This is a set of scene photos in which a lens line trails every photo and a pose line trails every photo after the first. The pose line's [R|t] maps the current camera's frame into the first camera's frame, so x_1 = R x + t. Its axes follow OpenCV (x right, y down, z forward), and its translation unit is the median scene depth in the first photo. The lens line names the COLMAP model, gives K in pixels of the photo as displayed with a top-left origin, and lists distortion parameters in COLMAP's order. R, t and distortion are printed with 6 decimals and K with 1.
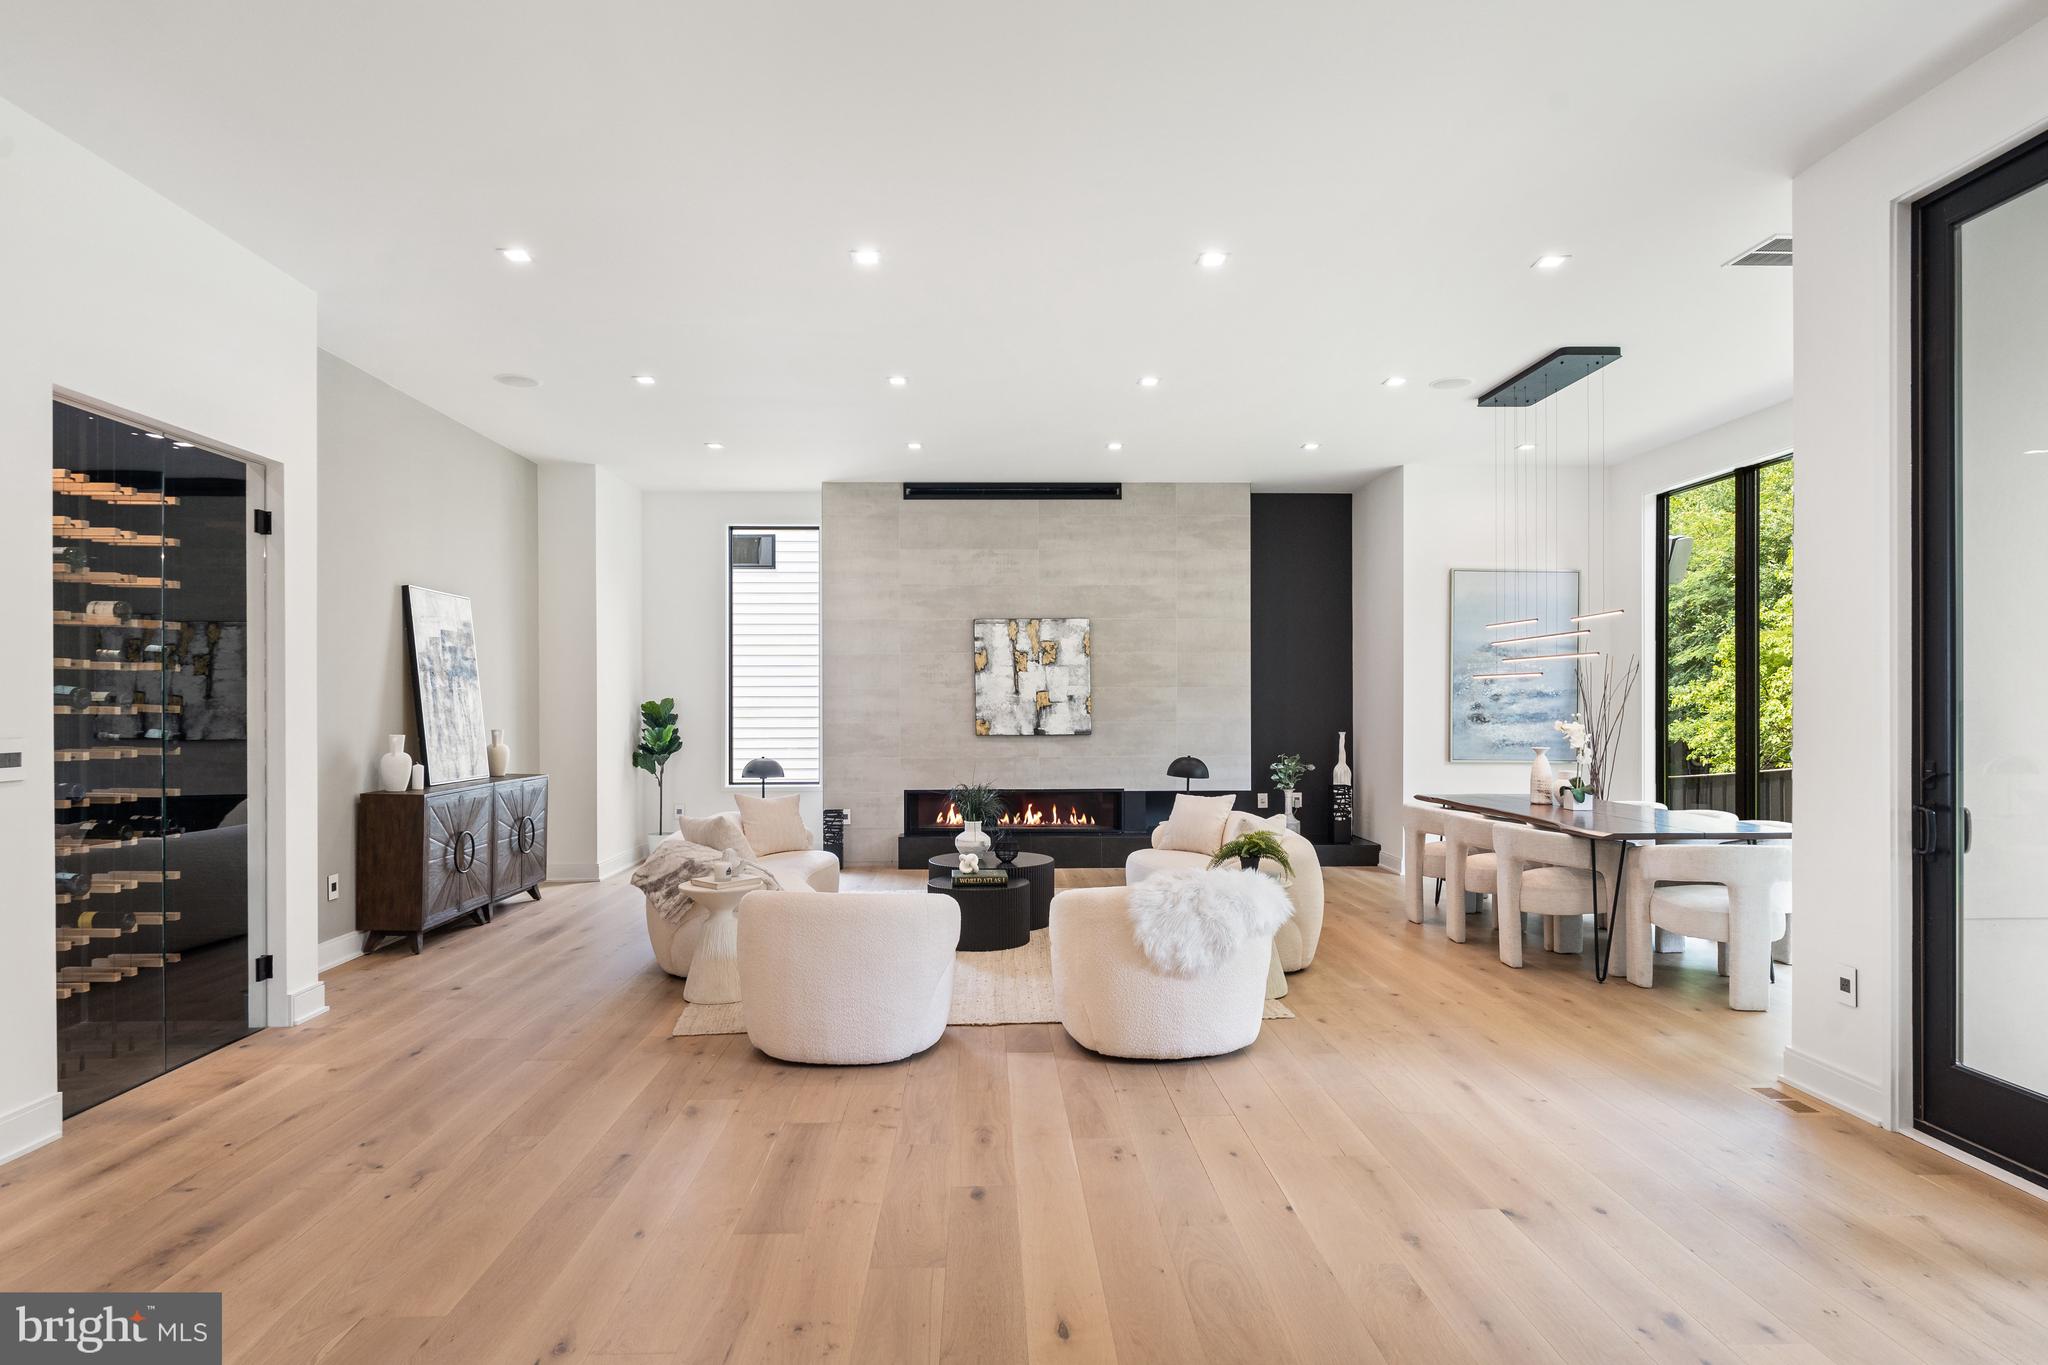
lens RADIAL K [[1164.8, 0, 1009.0], [0, 1164.8, 695.9], [0, 0, 1]] dist [-0.001288, -0.000042]
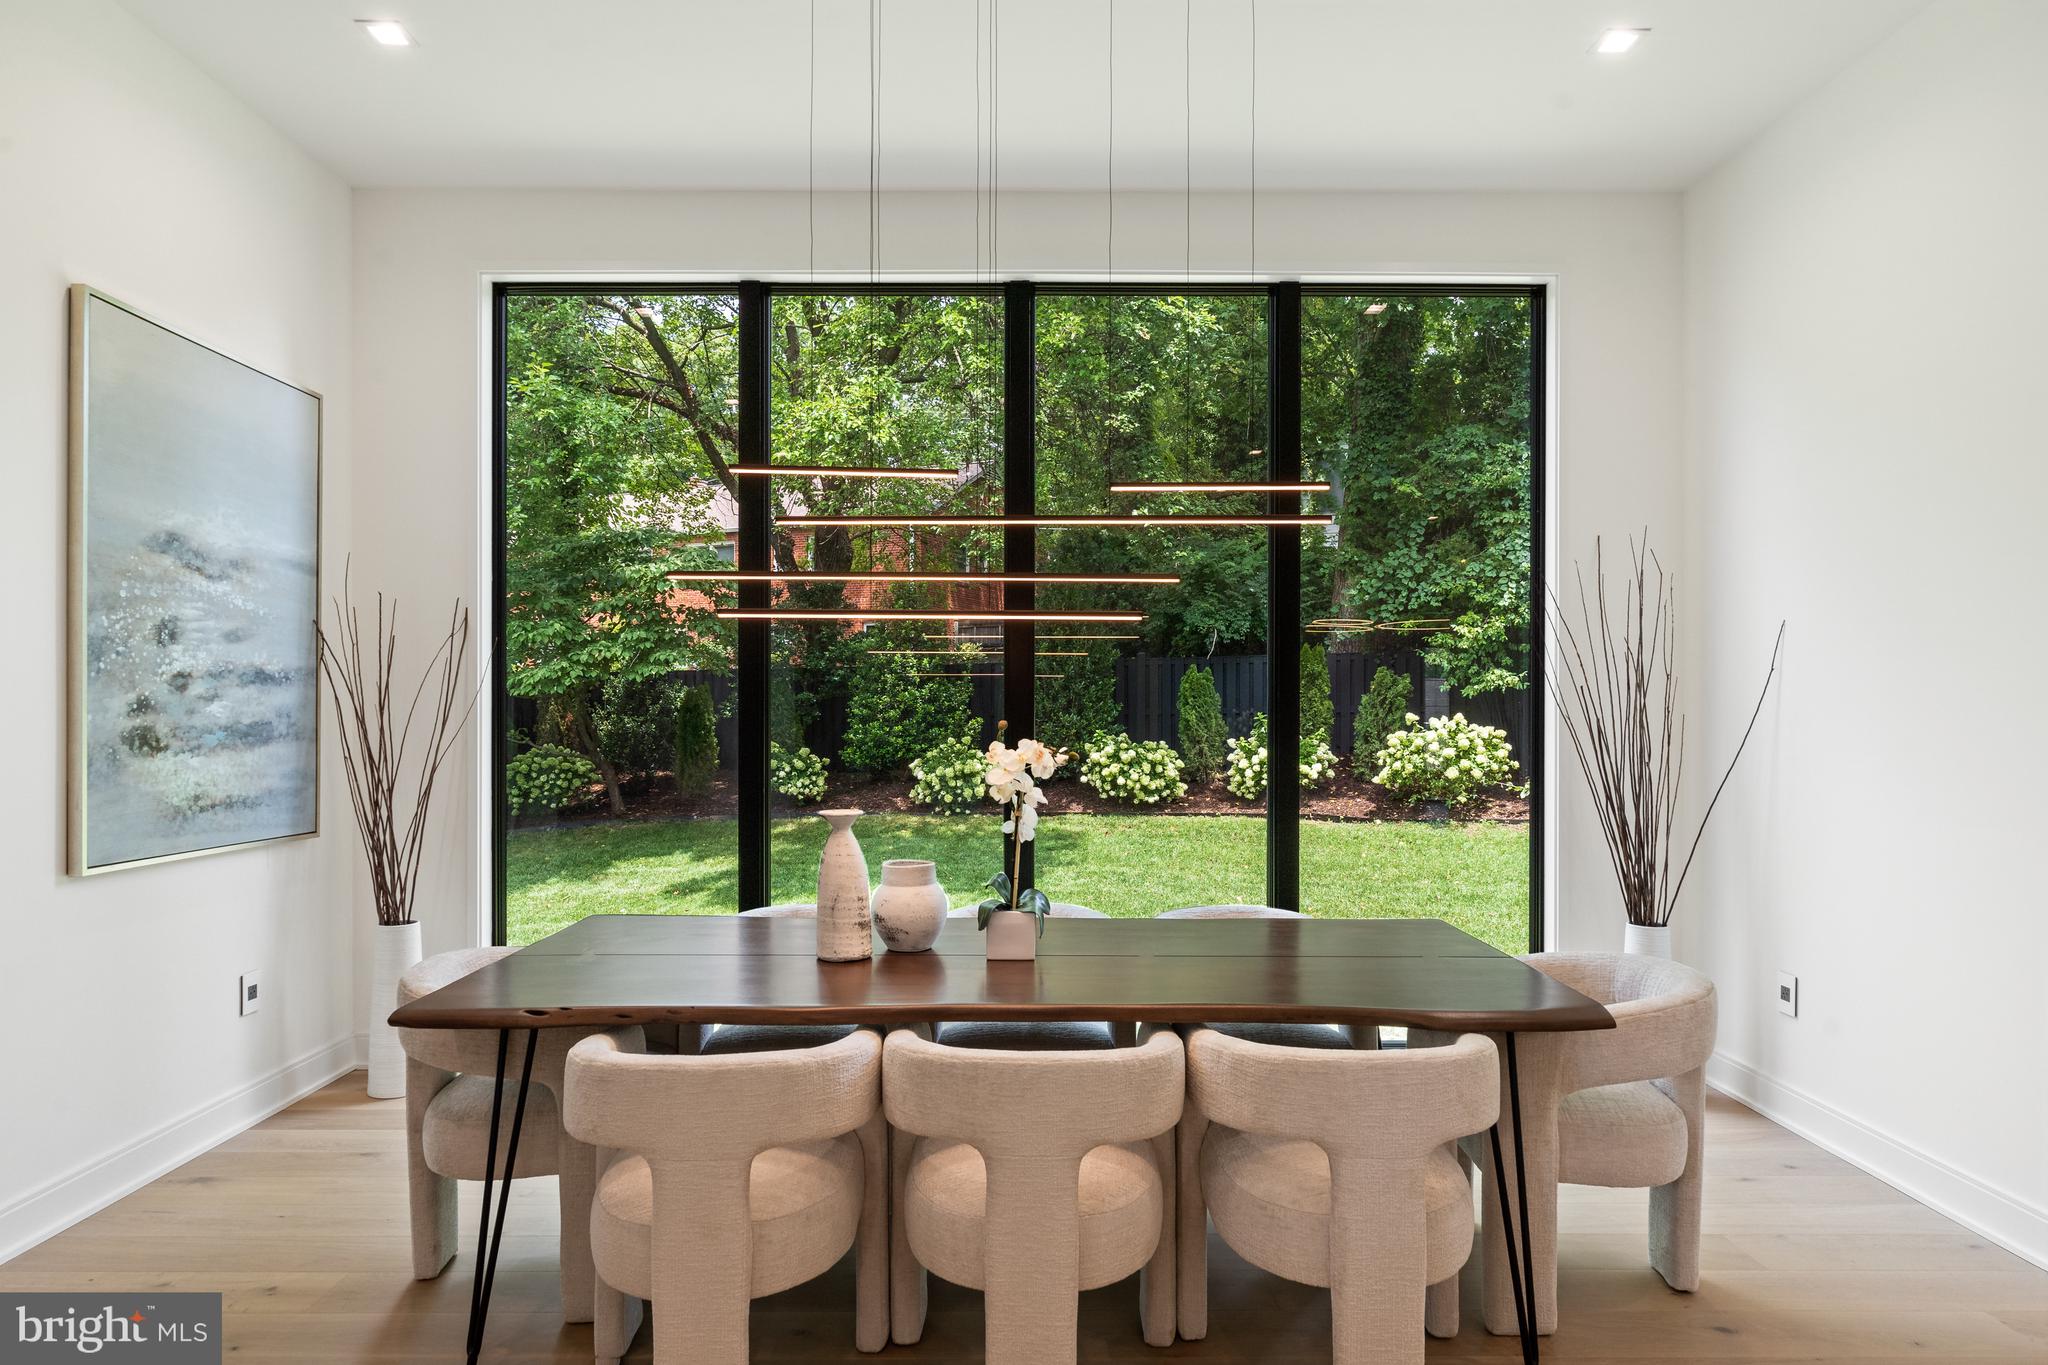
lens RADIAL K [[1164.8, 0, 981.4], [0, 1164.8, 709.9], [0, 0, 1]] dist [-0.001288, -0.000042]
pose [[0.013261, -0.002889, 0.999908, 0.051651], [-0.005395, 0.999981, 0.002960, 0.007311], [-0.999898, -0.005434, 0.013246, 0.688066]]
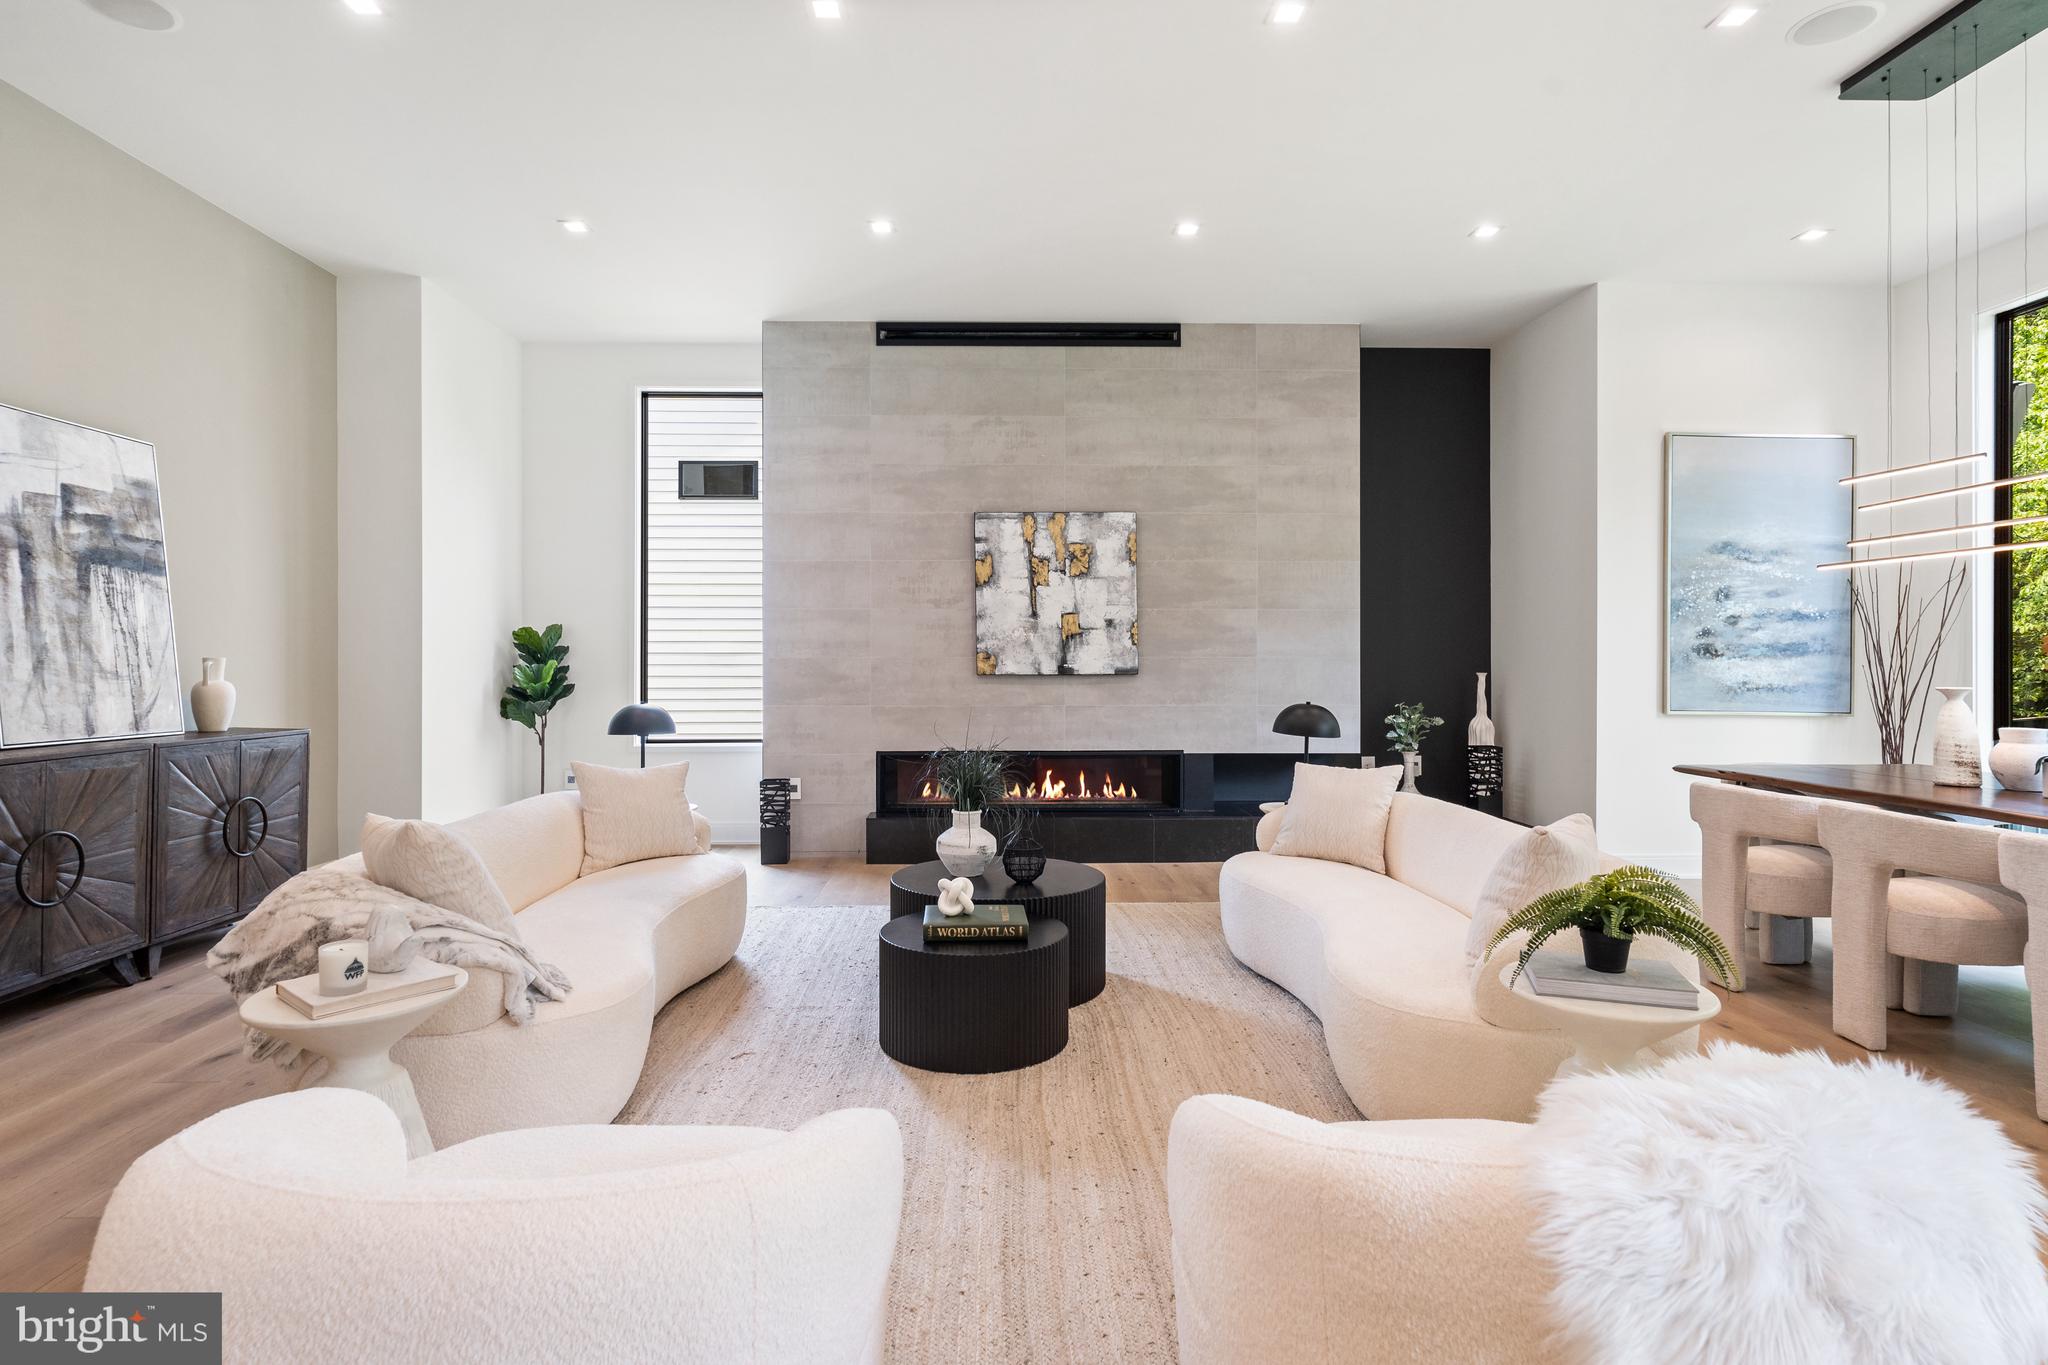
lens RADIAL K [[1053.1, 0, 1034.3], [0, 1053.1, 653.6], [0, 0, 1]] dist [0.000857, -0.000756]
pose [[0.999800, 0.003747, 0.019662, -0.005606], [-0.003682, 0.999988, -0.003383, 0.022888], [-0.019674, 0.003310, 0.999801, 0.357961]]
